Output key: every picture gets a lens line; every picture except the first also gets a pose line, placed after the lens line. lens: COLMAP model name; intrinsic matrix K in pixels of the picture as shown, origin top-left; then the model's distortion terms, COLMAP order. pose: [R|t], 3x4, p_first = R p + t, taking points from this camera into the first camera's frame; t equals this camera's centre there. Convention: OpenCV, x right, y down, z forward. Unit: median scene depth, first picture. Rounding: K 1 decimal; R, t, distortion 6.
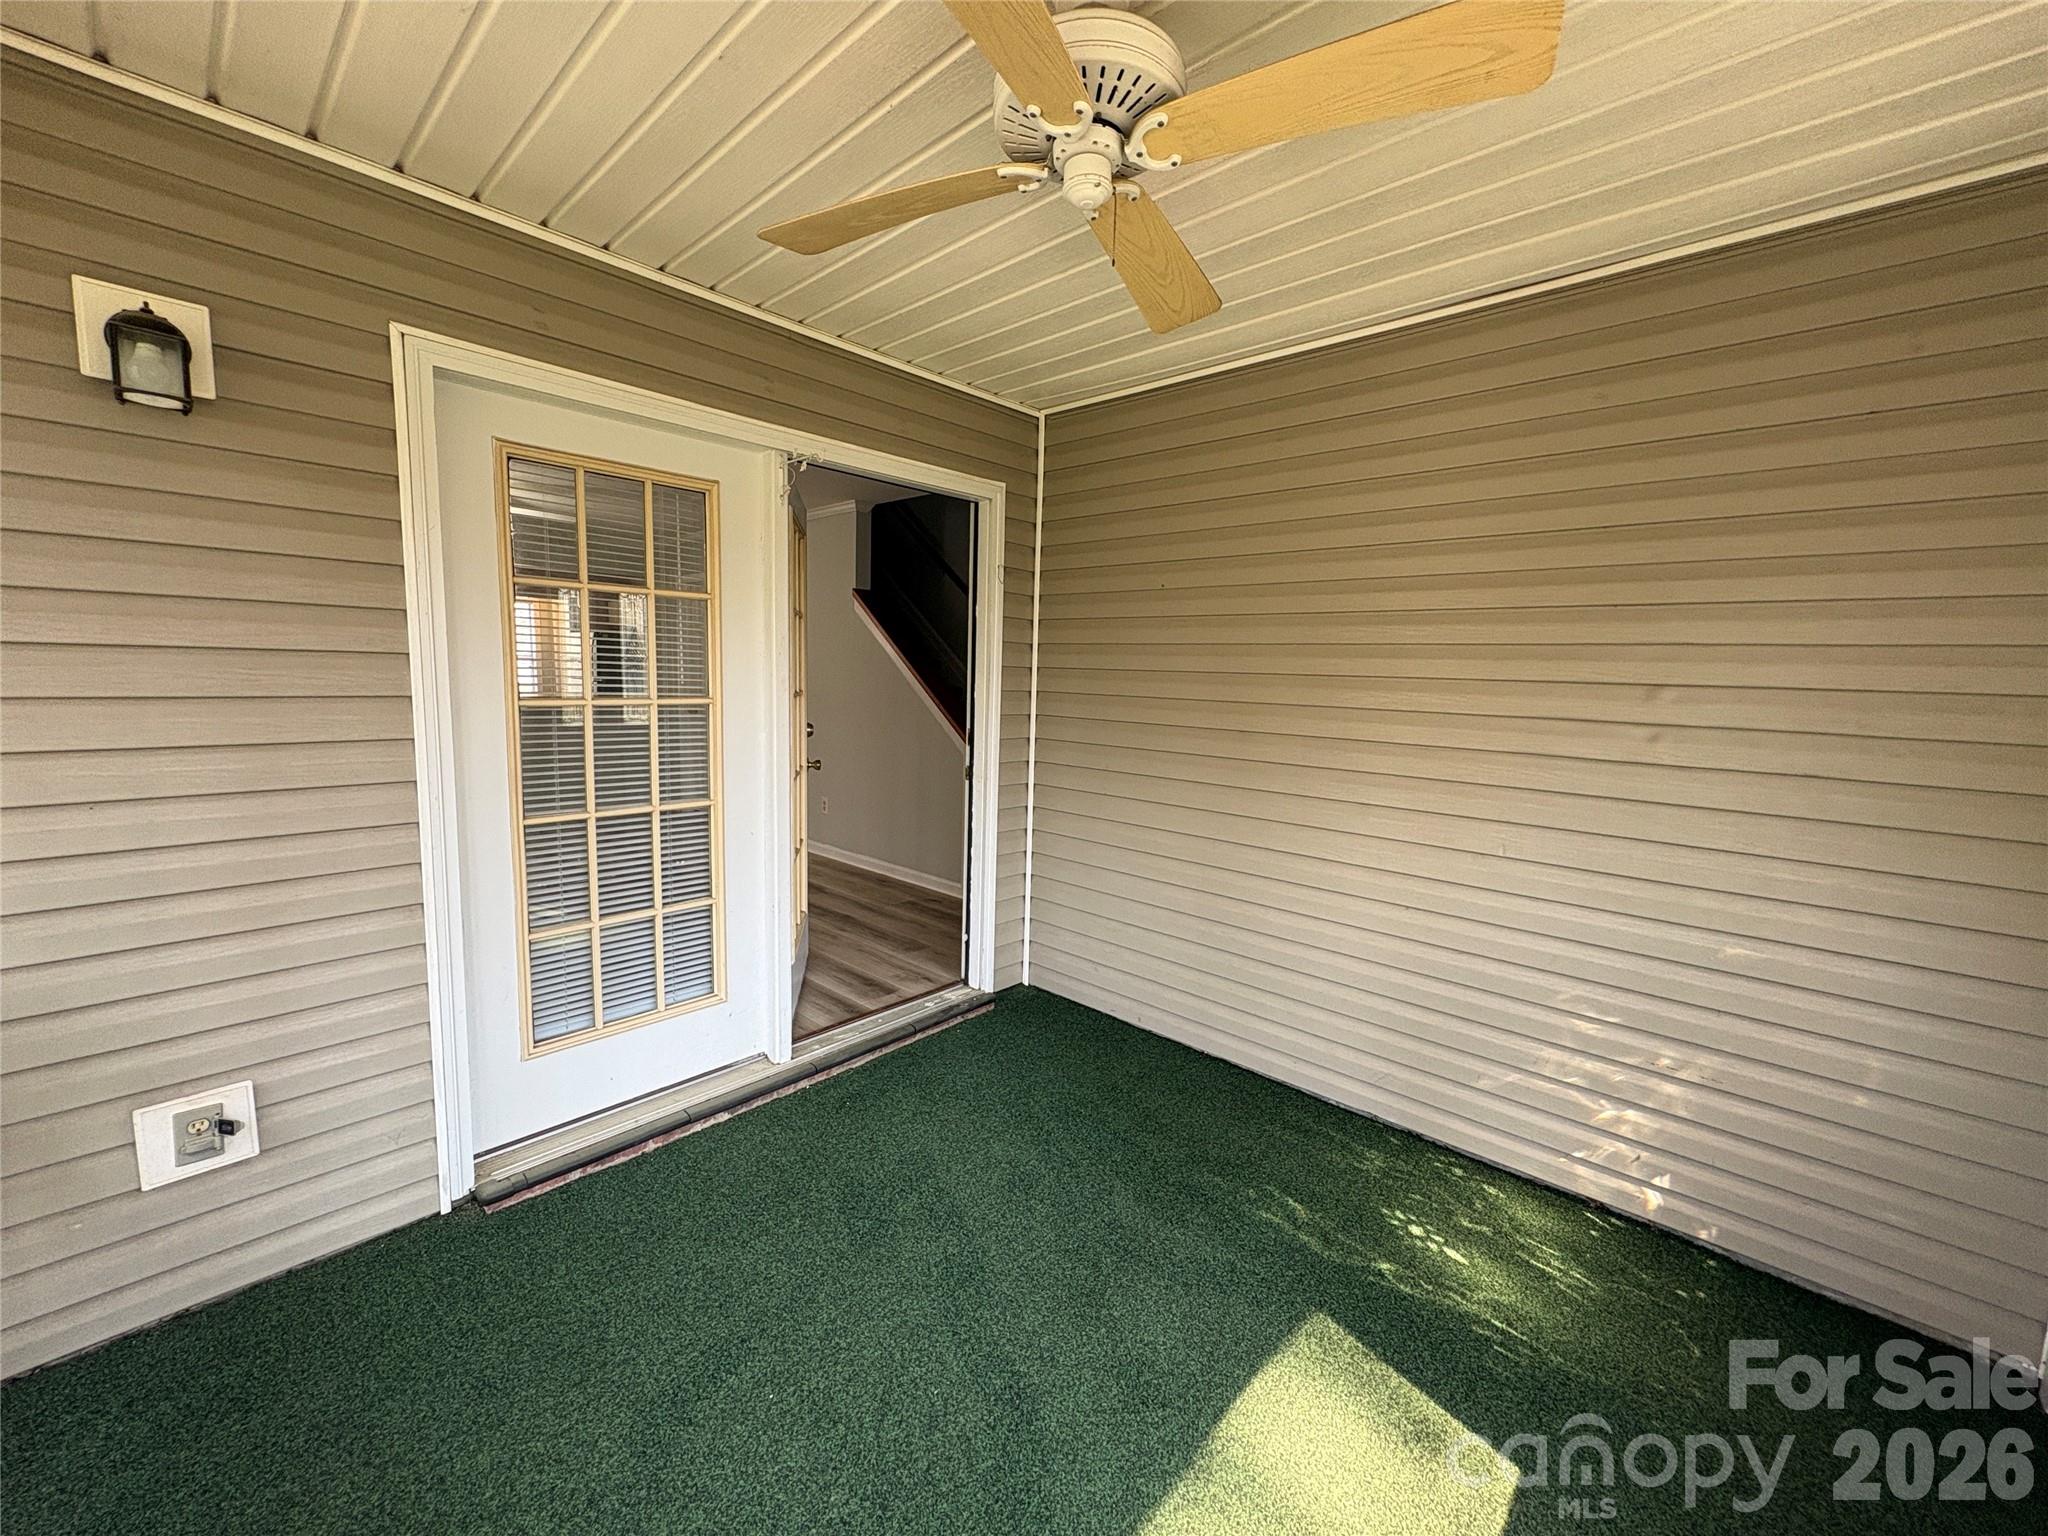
lens RADIAL K [[812.5, 0, 1030.9], [0, 812.5, 770.2], [0, 0, 1]] dist [-0.001474, 0.000113]
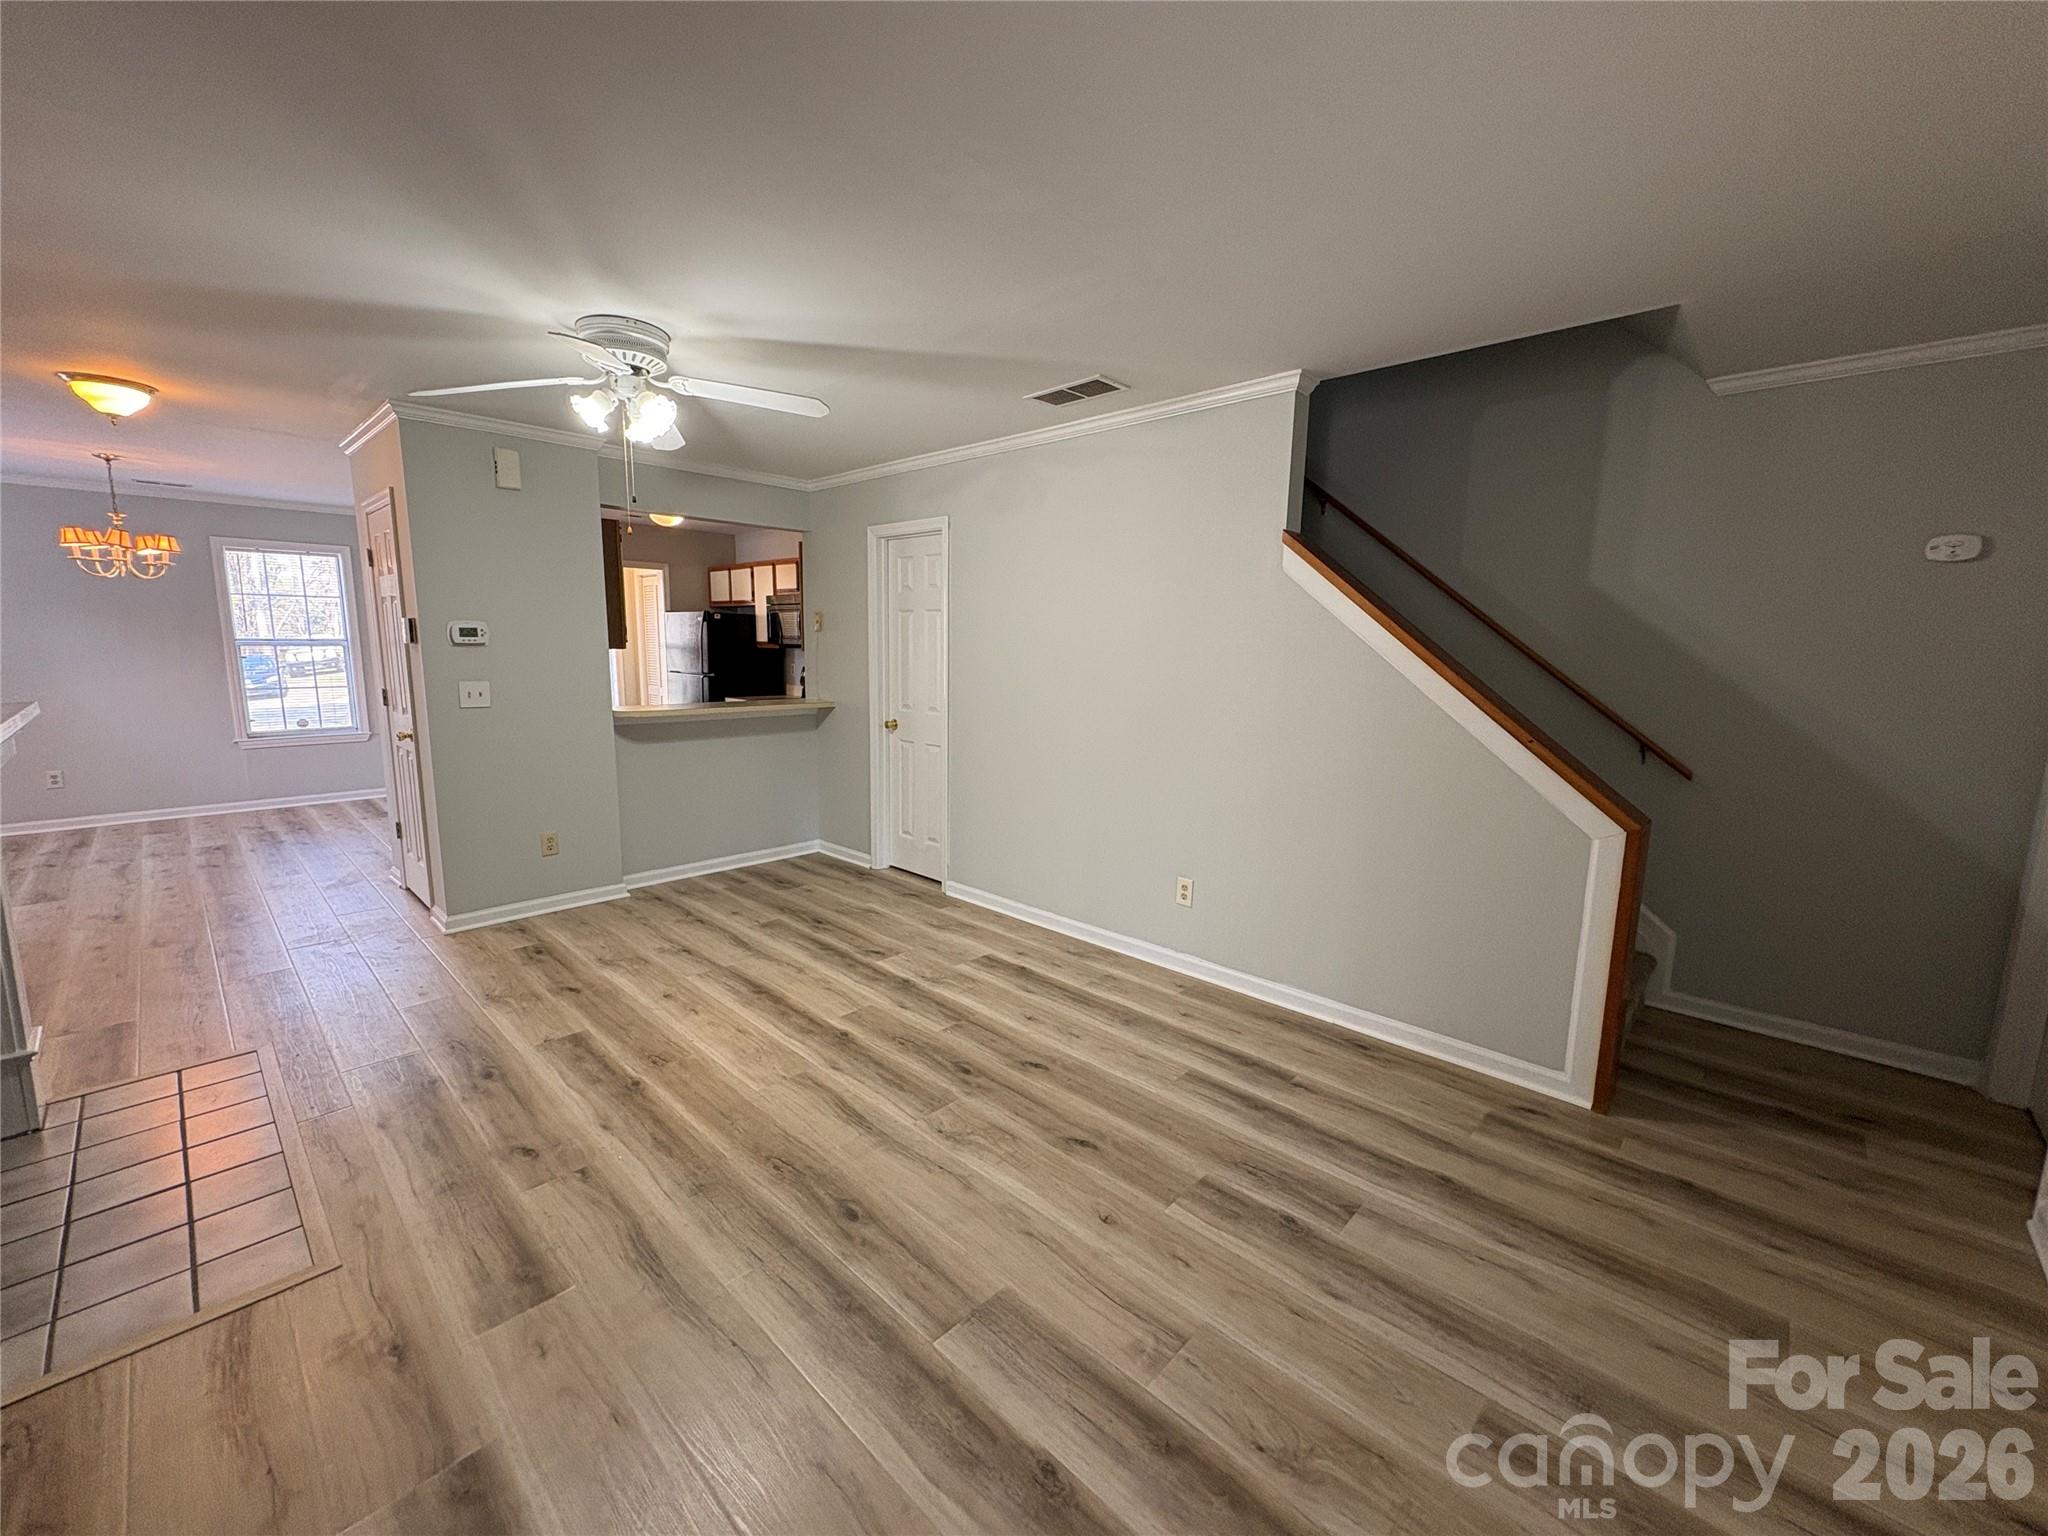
lens RADIAL K [[812.5, 0, 1030.9], [0, 812.5, 770.2], [0, 0, 1]] dist [-0.001474, 0.000113]
pose [[0.999914, -0.012797, -0.002775, -0.448997], [0.012876, 0.999447, 0.030663, -0.084731], [0.002381, -0.030696, 0.999526, 0.479152]]
